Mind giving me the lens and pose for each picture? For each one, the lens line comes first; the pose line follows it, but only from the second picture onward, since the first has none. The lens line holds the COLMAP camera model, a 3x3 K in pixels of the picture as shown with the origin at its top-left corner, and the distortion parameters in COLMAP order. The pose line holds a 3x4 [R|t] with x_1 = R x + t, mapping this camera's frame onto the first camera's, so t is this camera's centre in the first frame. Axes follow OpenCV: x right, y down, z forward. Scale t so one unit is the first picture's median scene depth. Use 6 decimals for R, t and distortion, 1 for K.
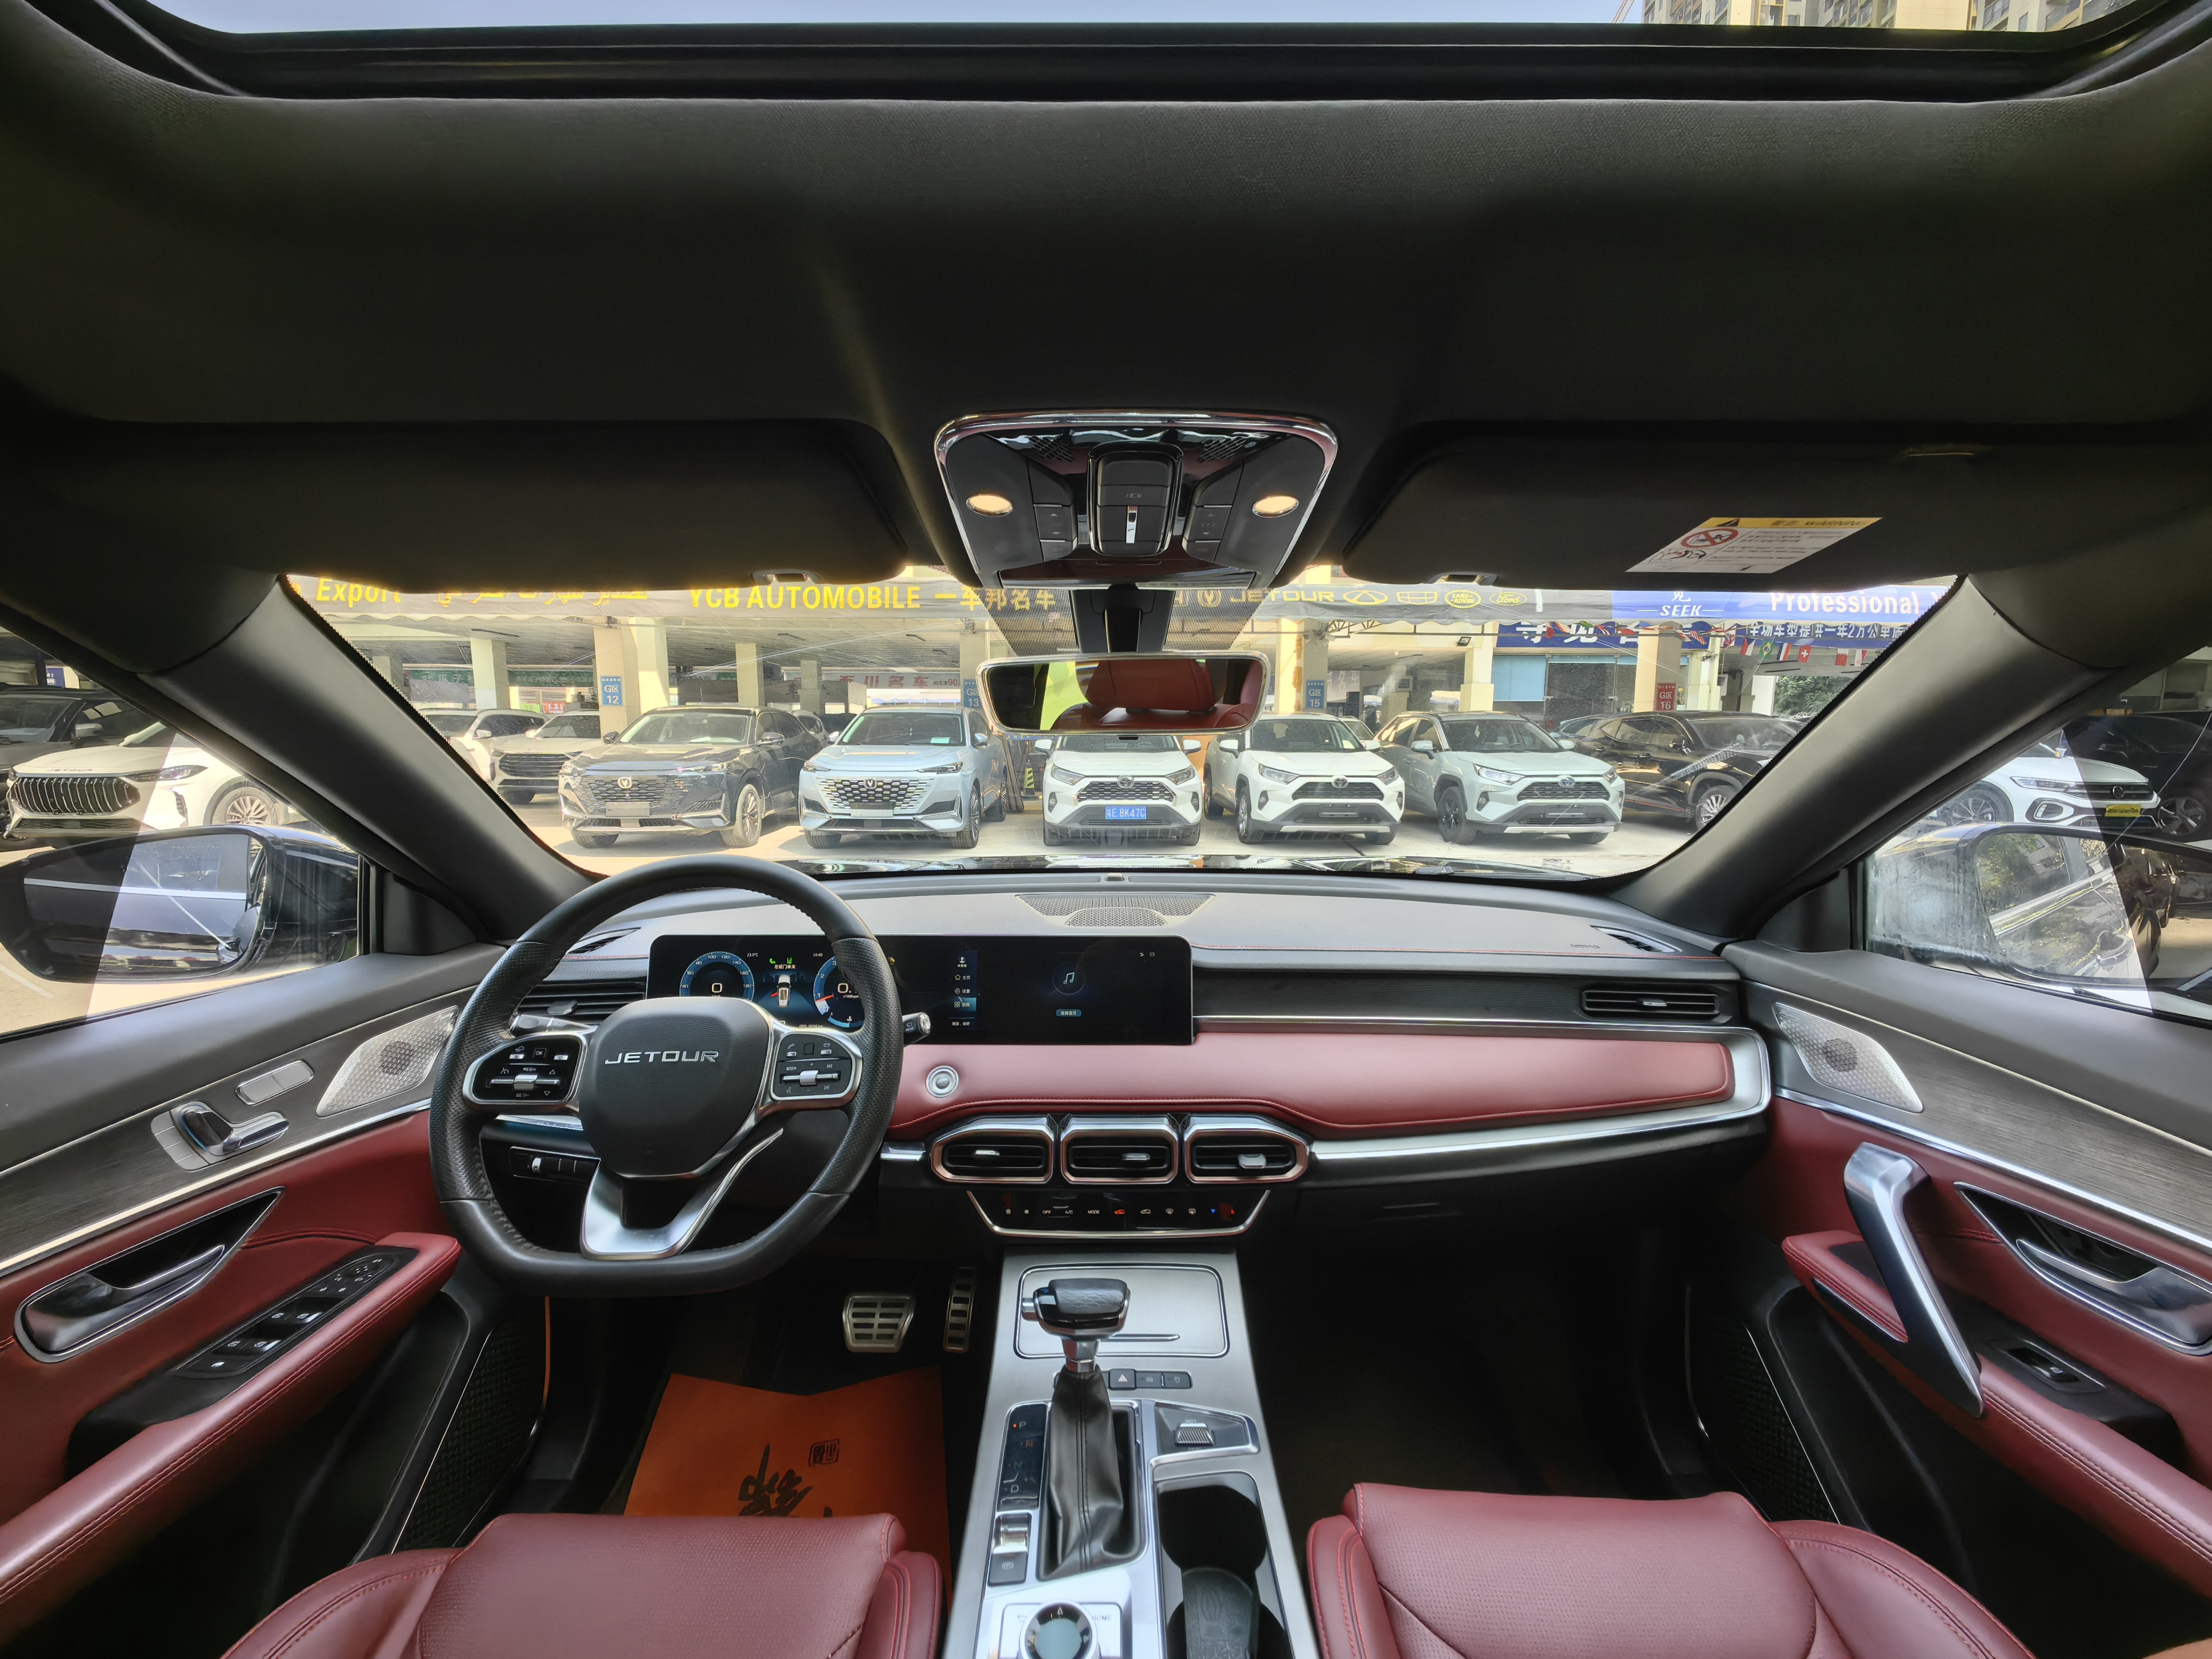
lens RADIAL K [[845.3, 0, 1107.1], [0, 845.3, 816.8], [0, 0, 1]] dist [0.013664, -0.003229]
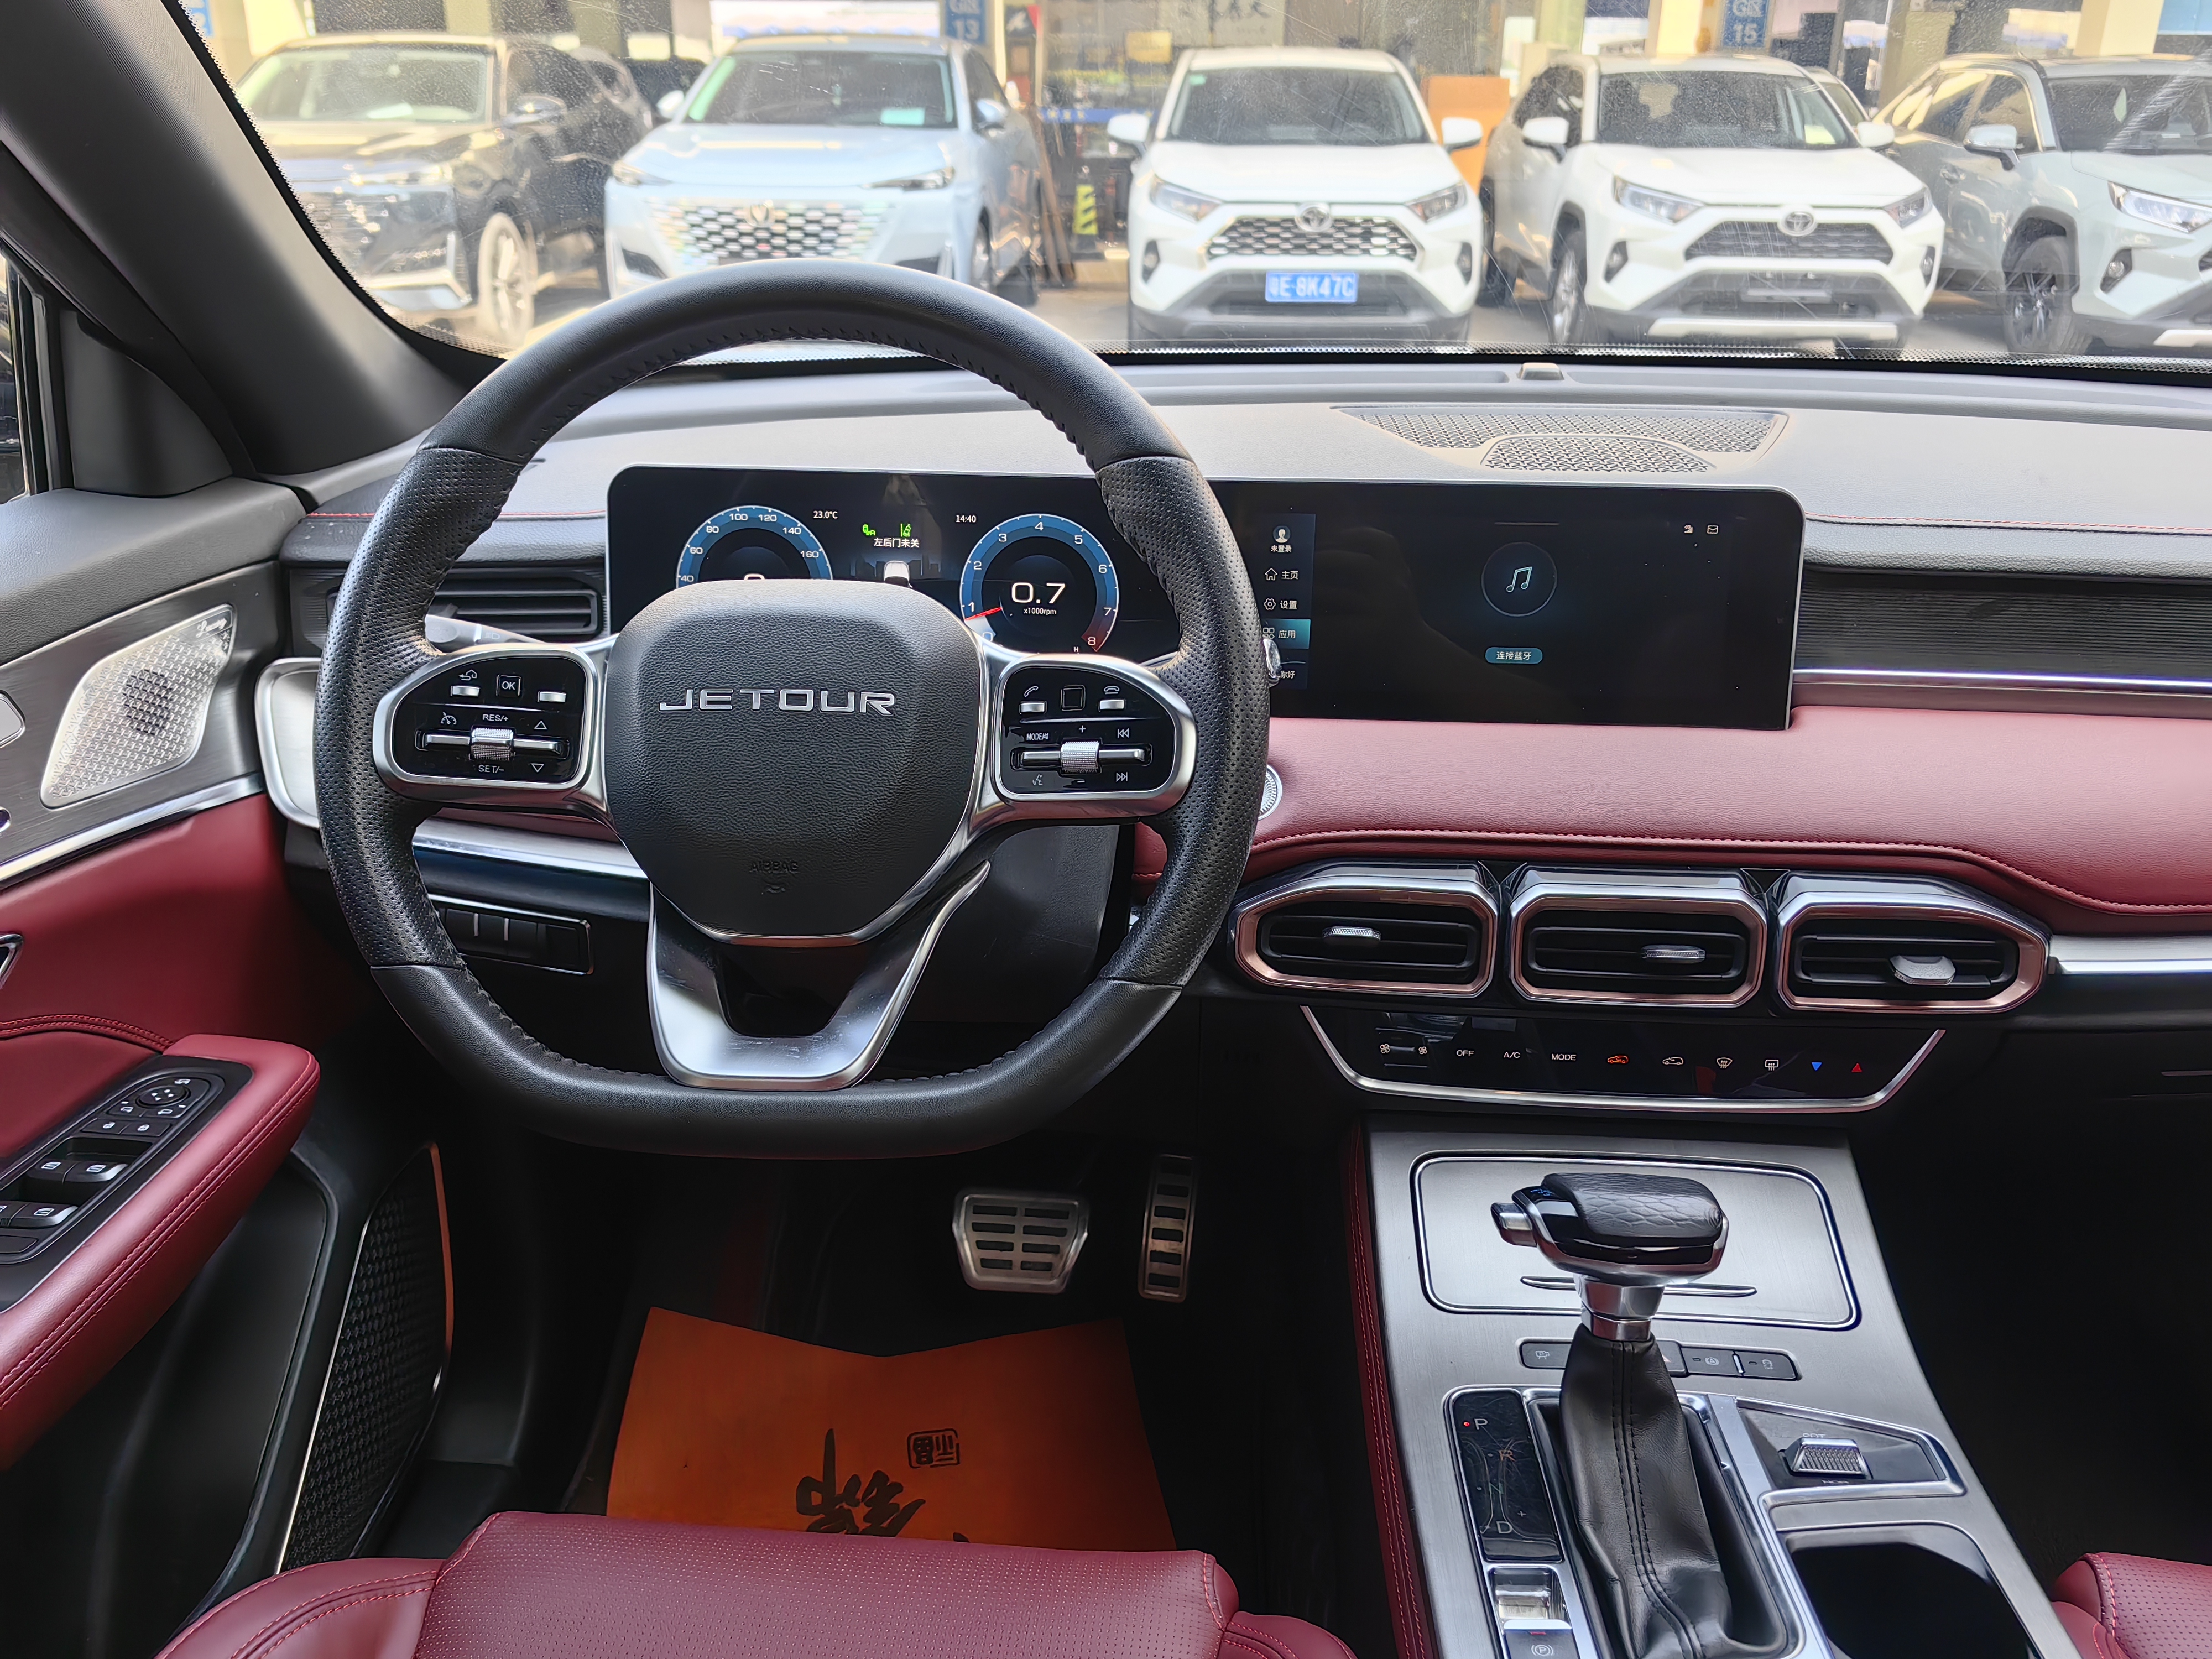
lens RADIAL K [[1745.2, 0, 1092.3], [0, 1745.2, 817.7], [0, 0, 1]] dist [0.035617, -0.053637]
pose [[0.997480, 0.030344, -0.064125, -0.216940], [-0.011250, 0.960129, 0.279331, 0.056066], [0.070044, -0.277906, 0.958051, 0.057154]]
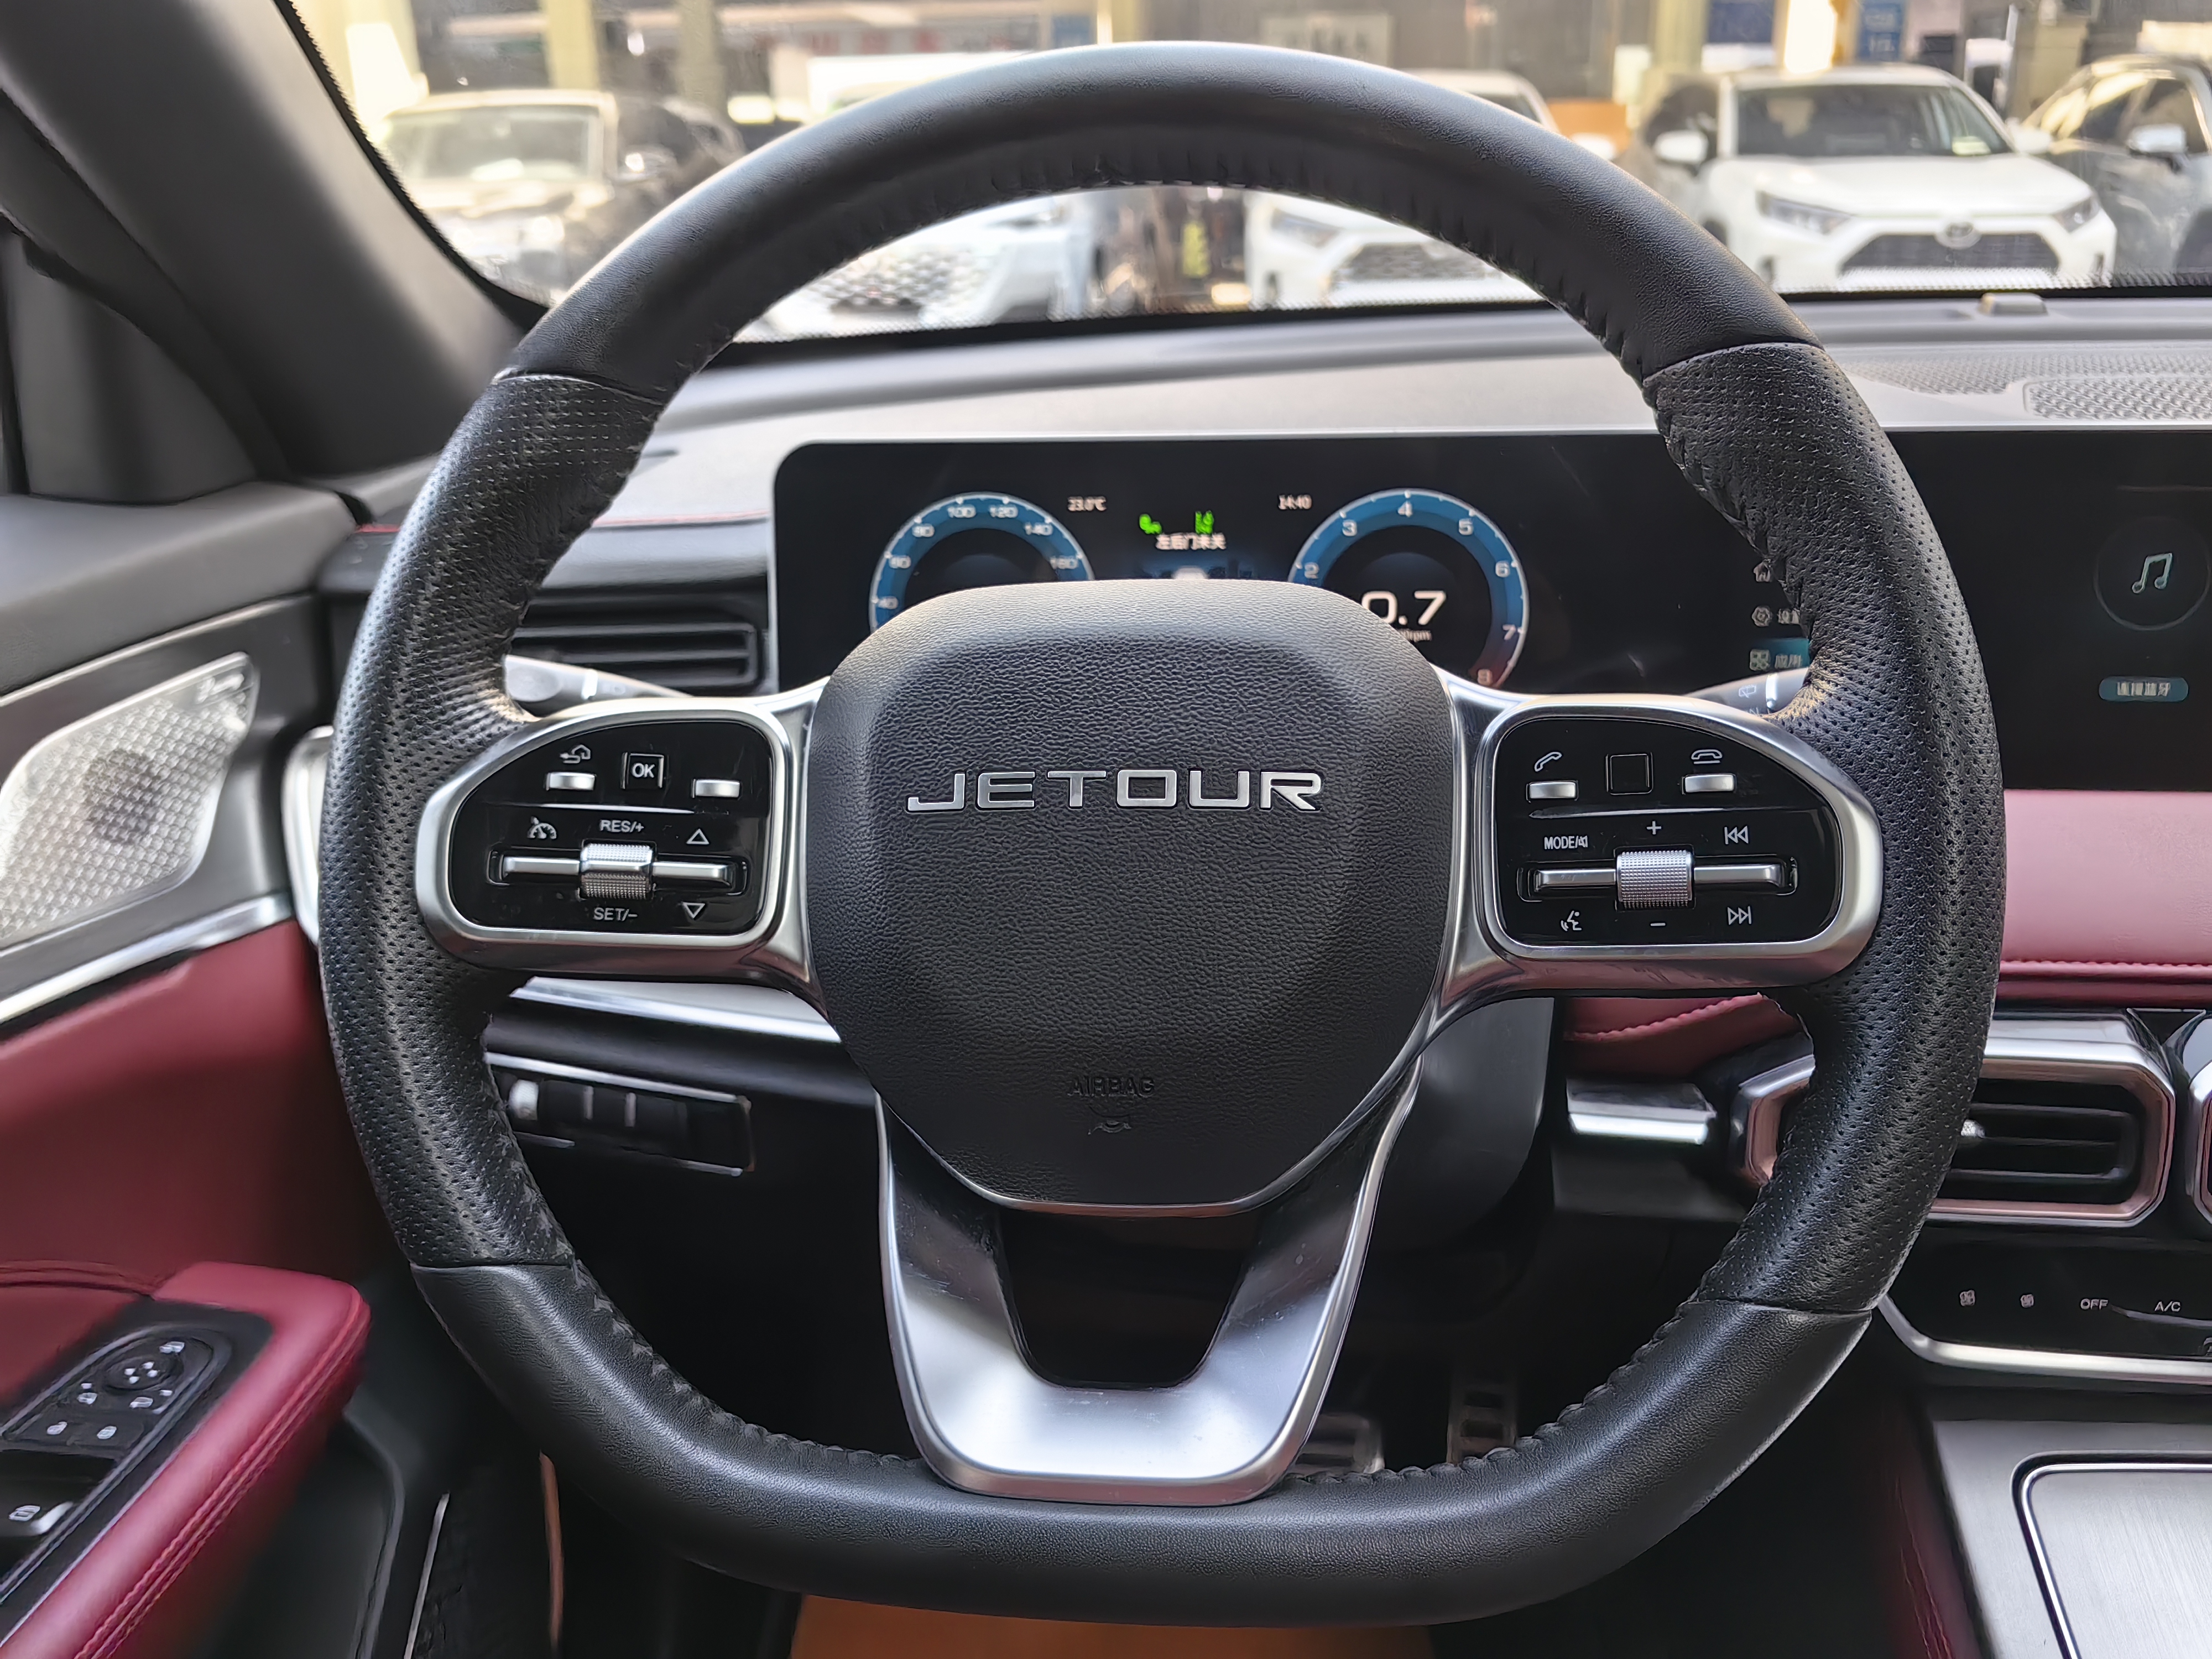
lens RADIAL K [[1745.2, 0, 1084.2], [0, 1745.2, 821.6], [0, 0, 1]] dist [0.035617, -0.053637]
pose [[0.991968, 0.012943, -0.125823, -0.350303], [0.019453, 0.967306, 0.252865, 0.117436], [0.124982, -0.253282, 0.959285, 0.361963]]
